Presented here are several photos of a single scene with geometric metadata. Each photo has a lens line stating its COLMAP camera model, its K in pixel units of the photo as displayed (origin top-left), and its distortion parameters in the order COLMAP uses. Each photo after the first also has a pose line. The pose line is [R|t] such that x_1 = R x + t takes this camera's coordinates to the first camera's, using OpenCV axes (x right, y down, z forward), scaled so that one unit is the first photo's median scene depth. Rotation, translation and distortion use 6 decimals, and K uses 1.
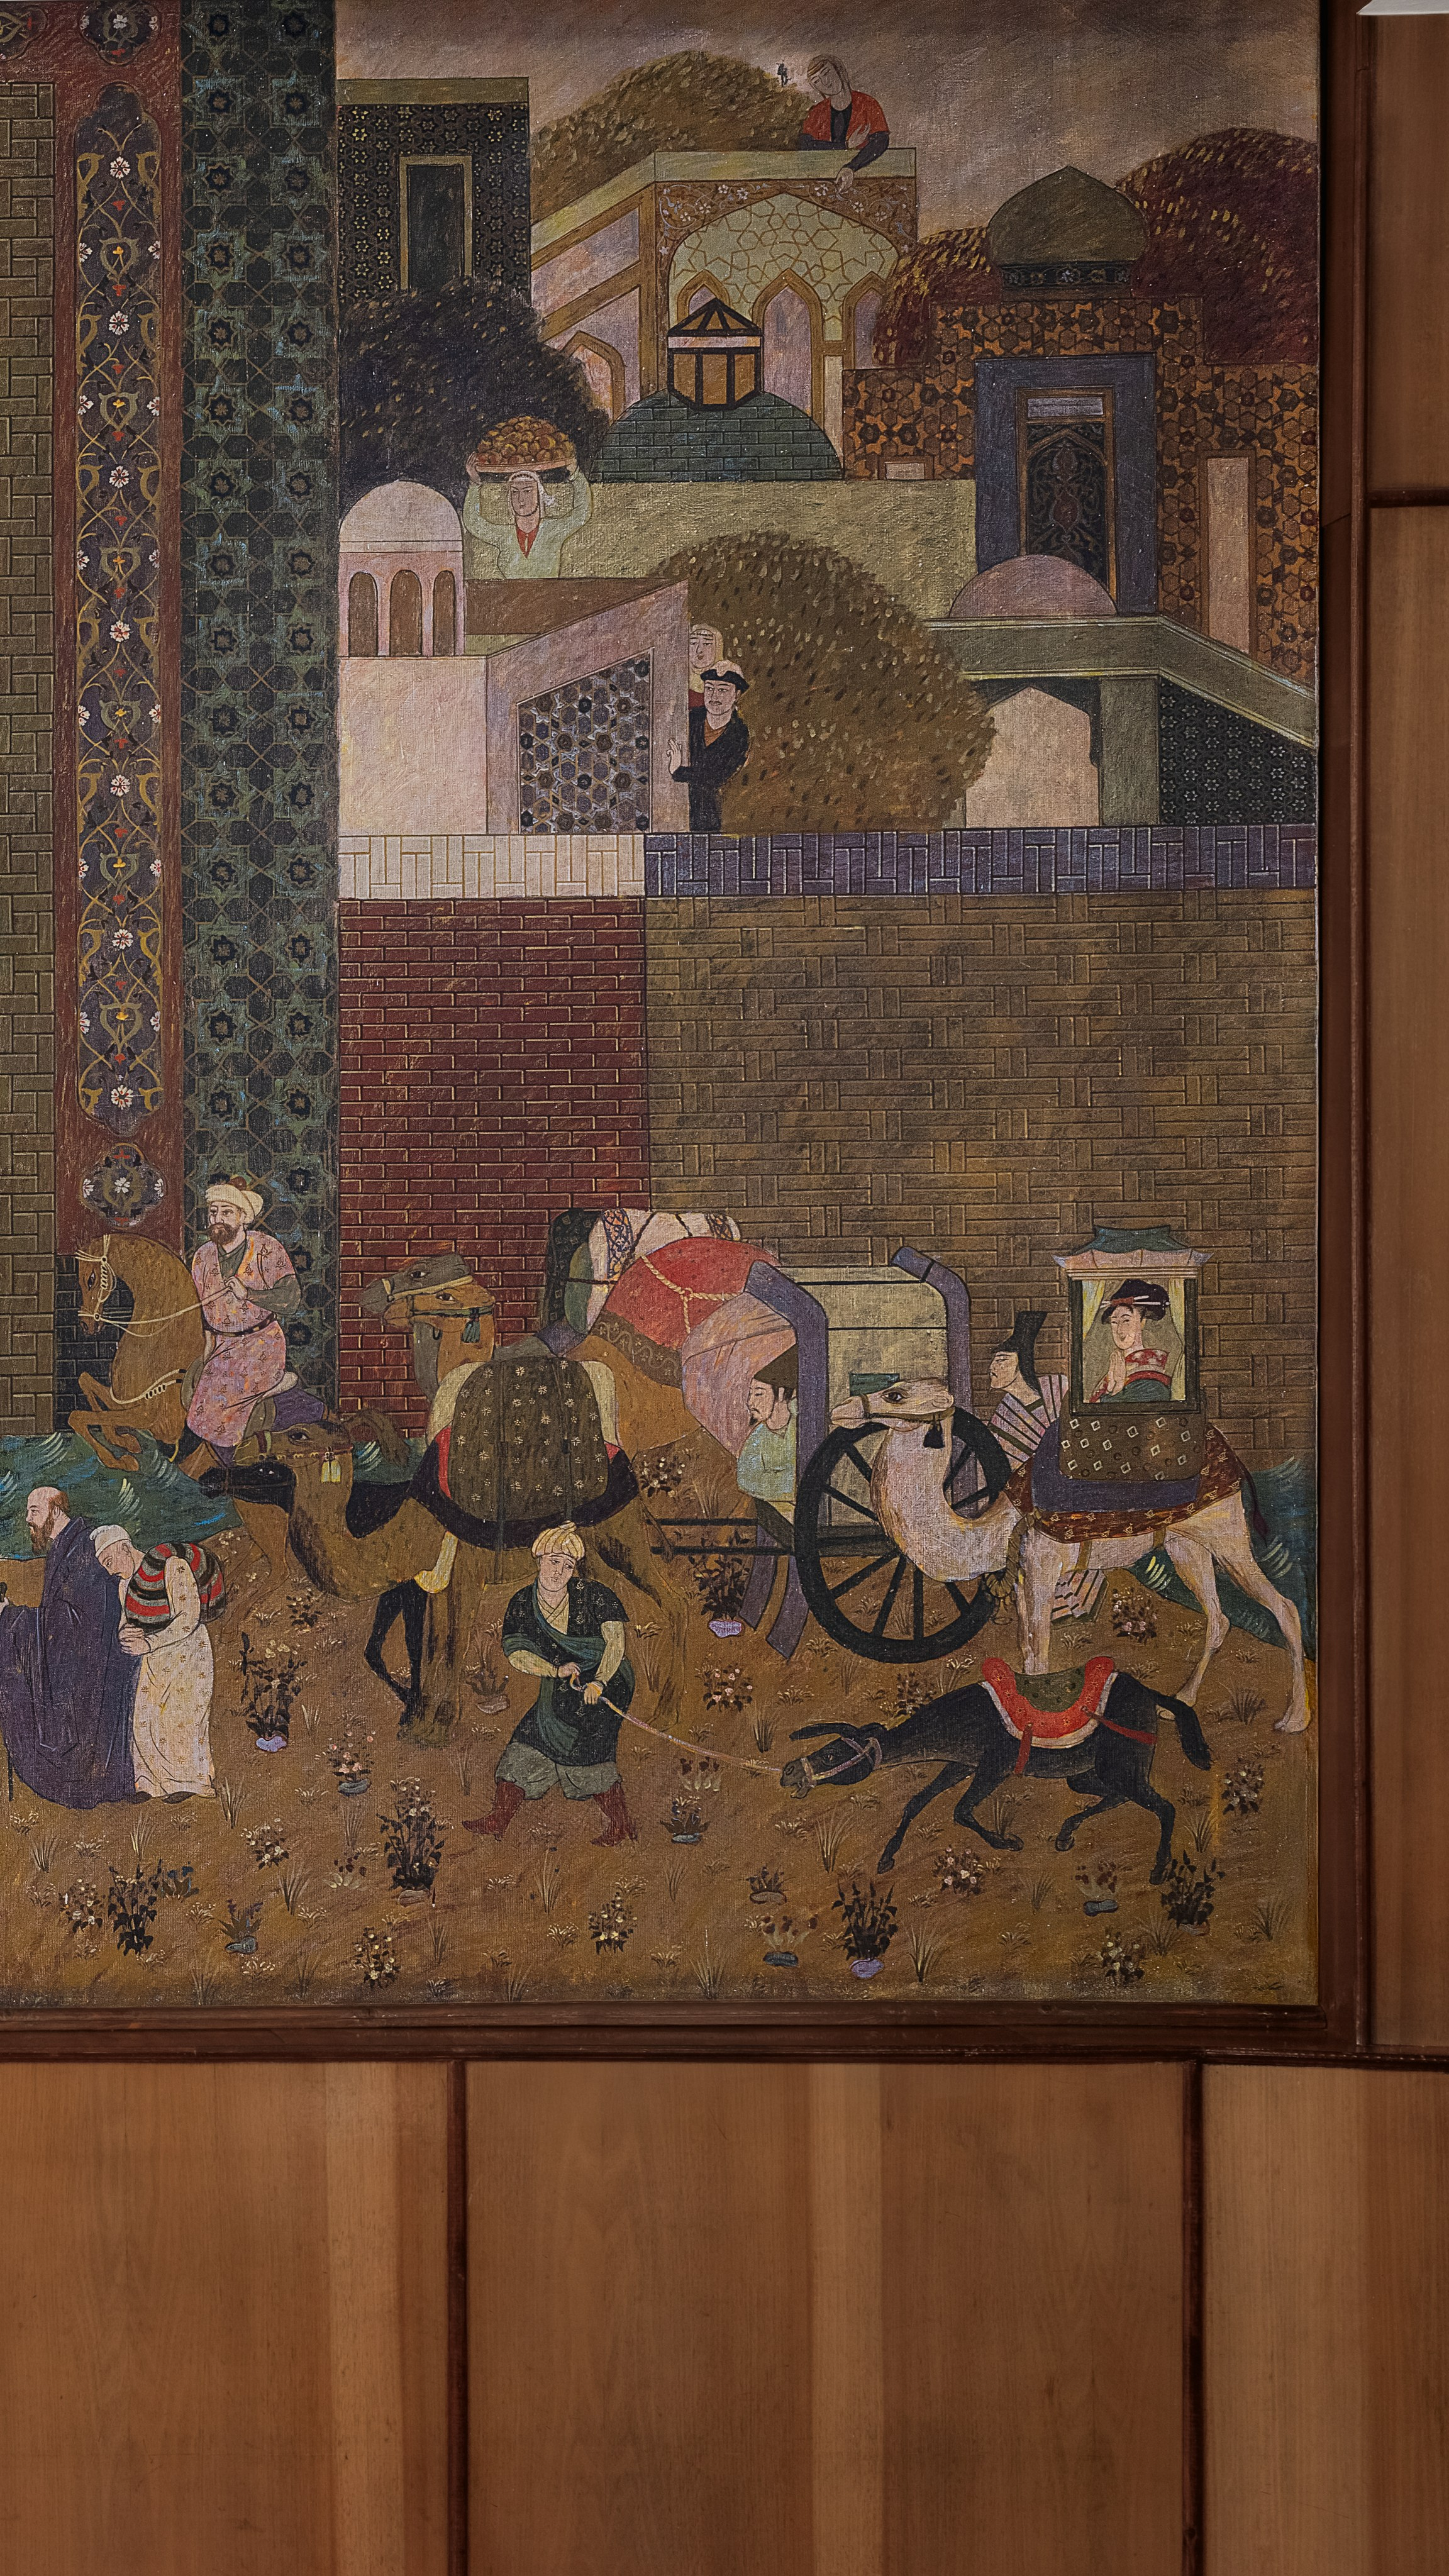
lens RADIAL K [[2211.1, 0, 725.4], [0, 2211.1, 1294.7], [0, 0, 1]] dist [0.003901, 0.004387]
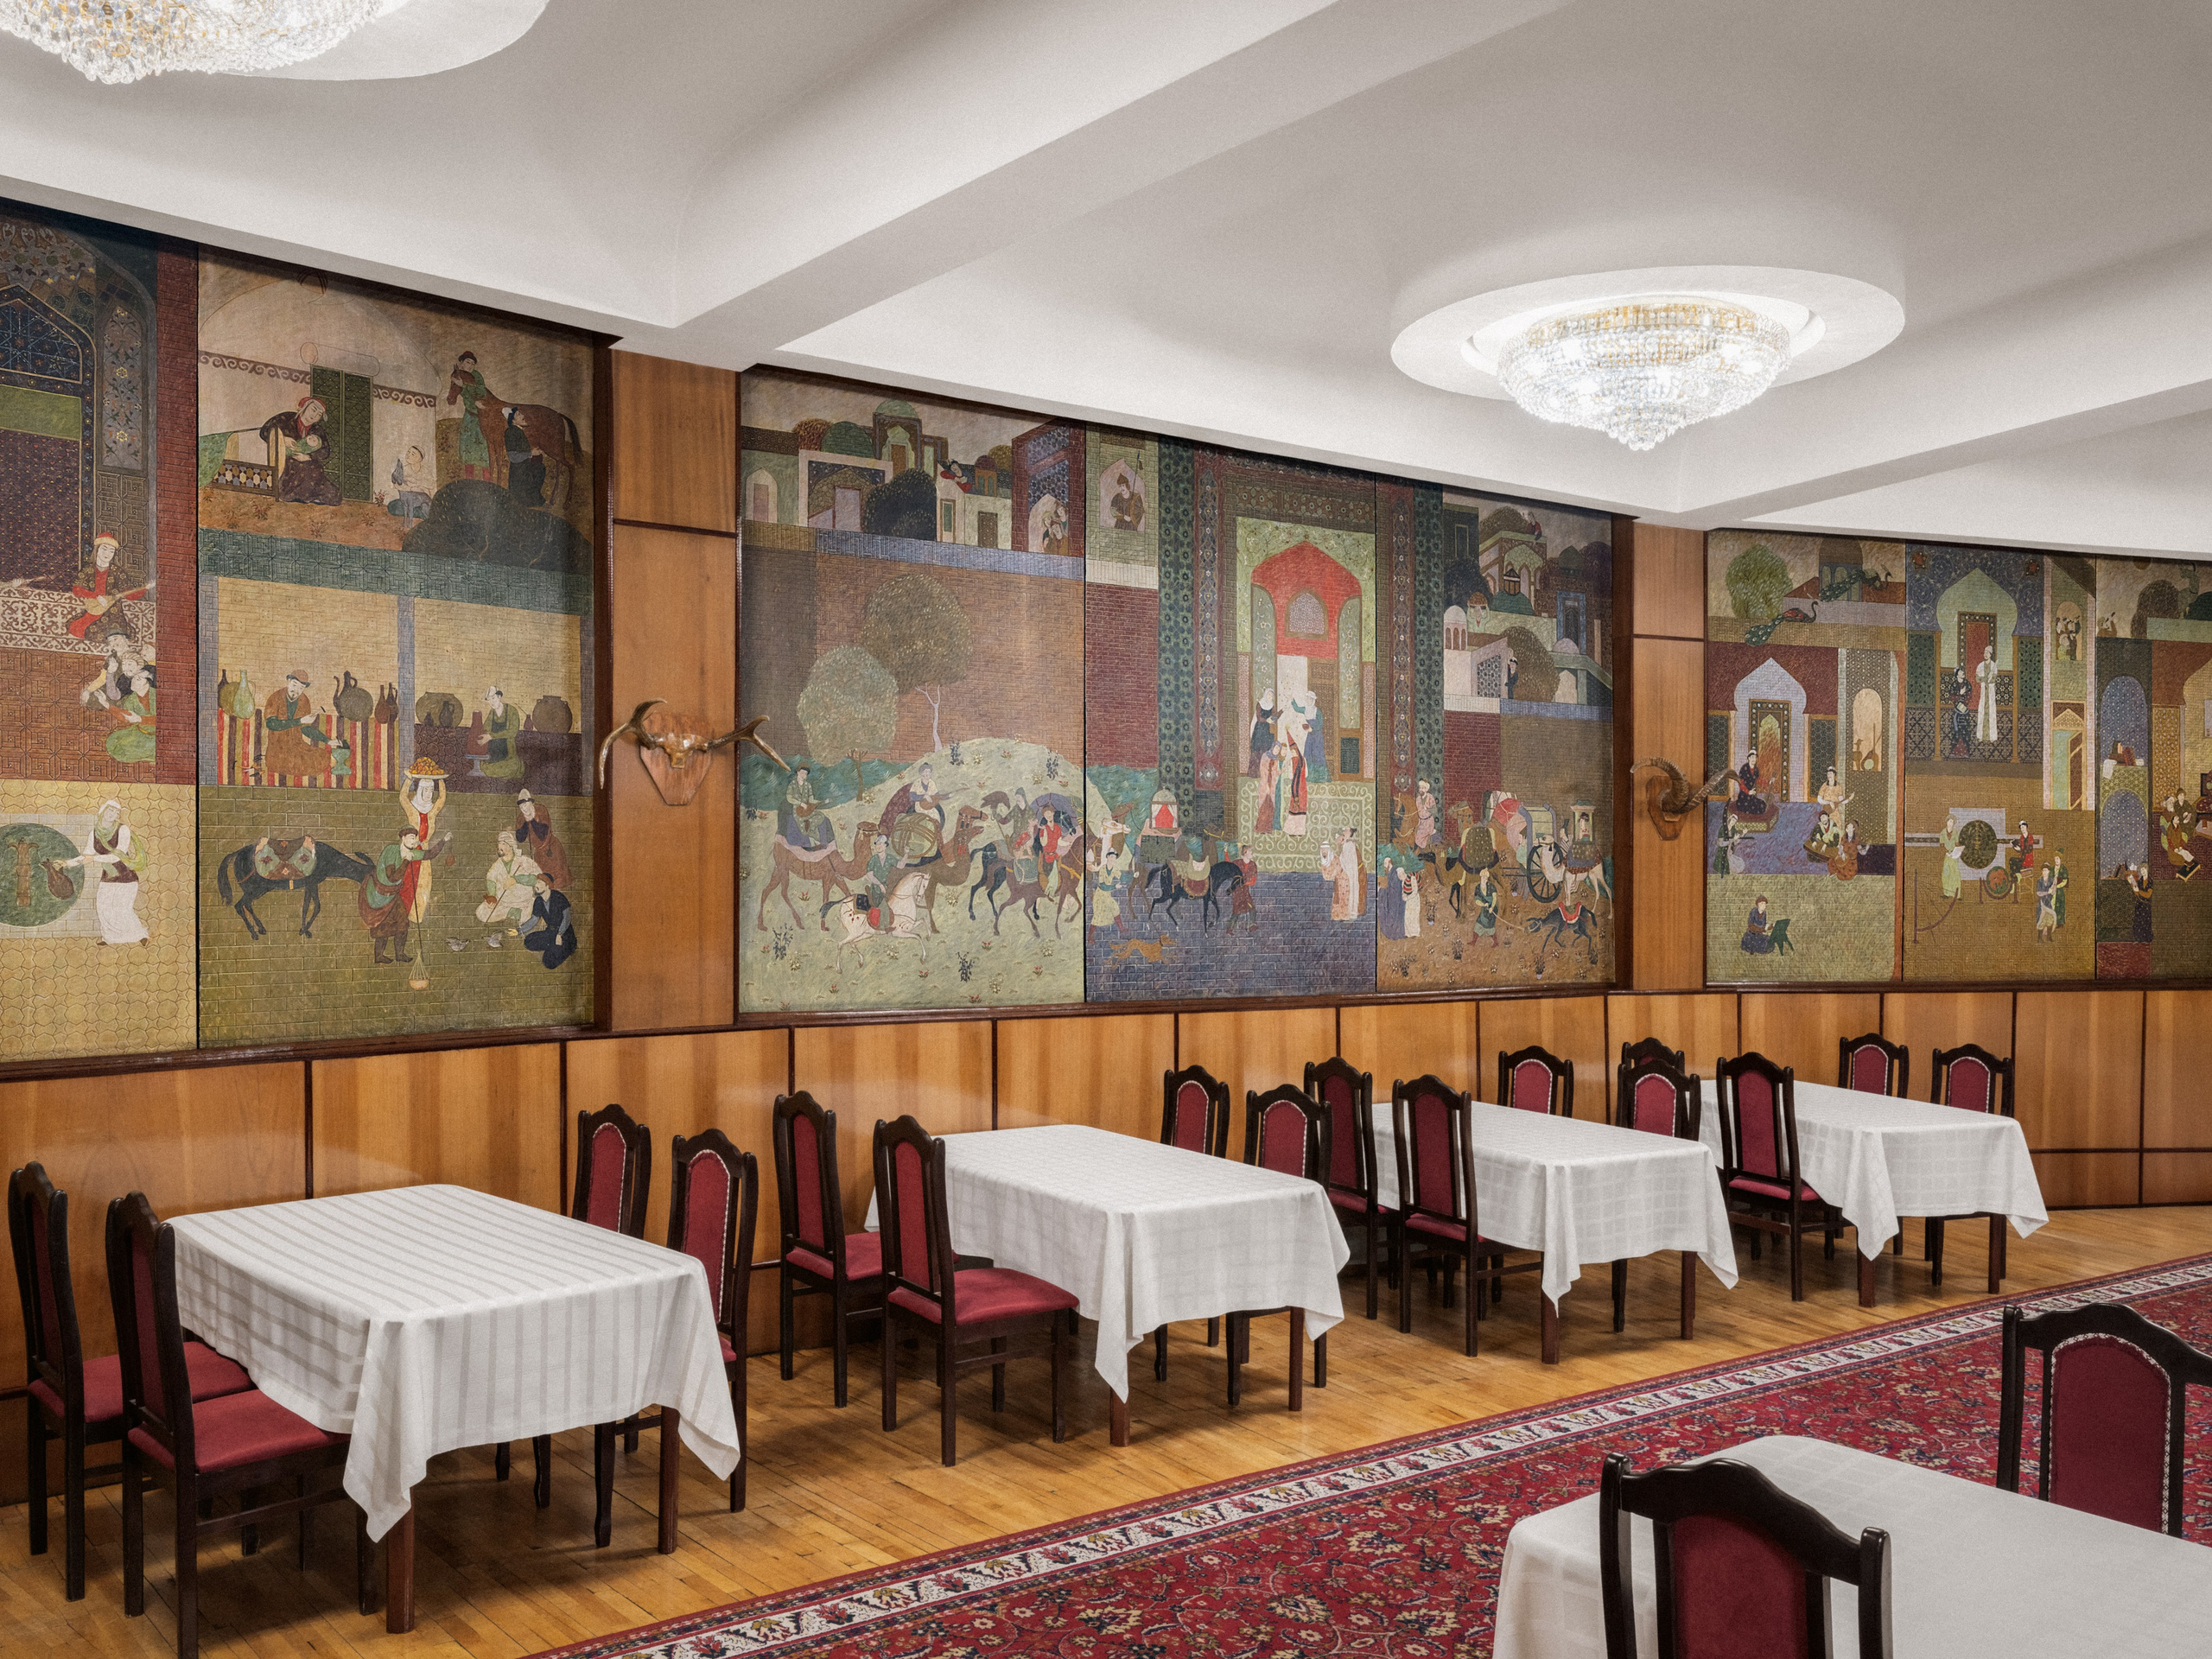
lens RADIAL K [[1813.9, 0, 1112.9], [0, 1813.9, 834.0], [0, 0, 1]] dist [0.014085, 0.014092]
pose [[0.830922, 0.023038, 0.555912, -2.471766], [-0.014422, 0.999699, -0.019873, 0.115963], [-0.556202, 0.008496, 0.831004, -1.368610]]
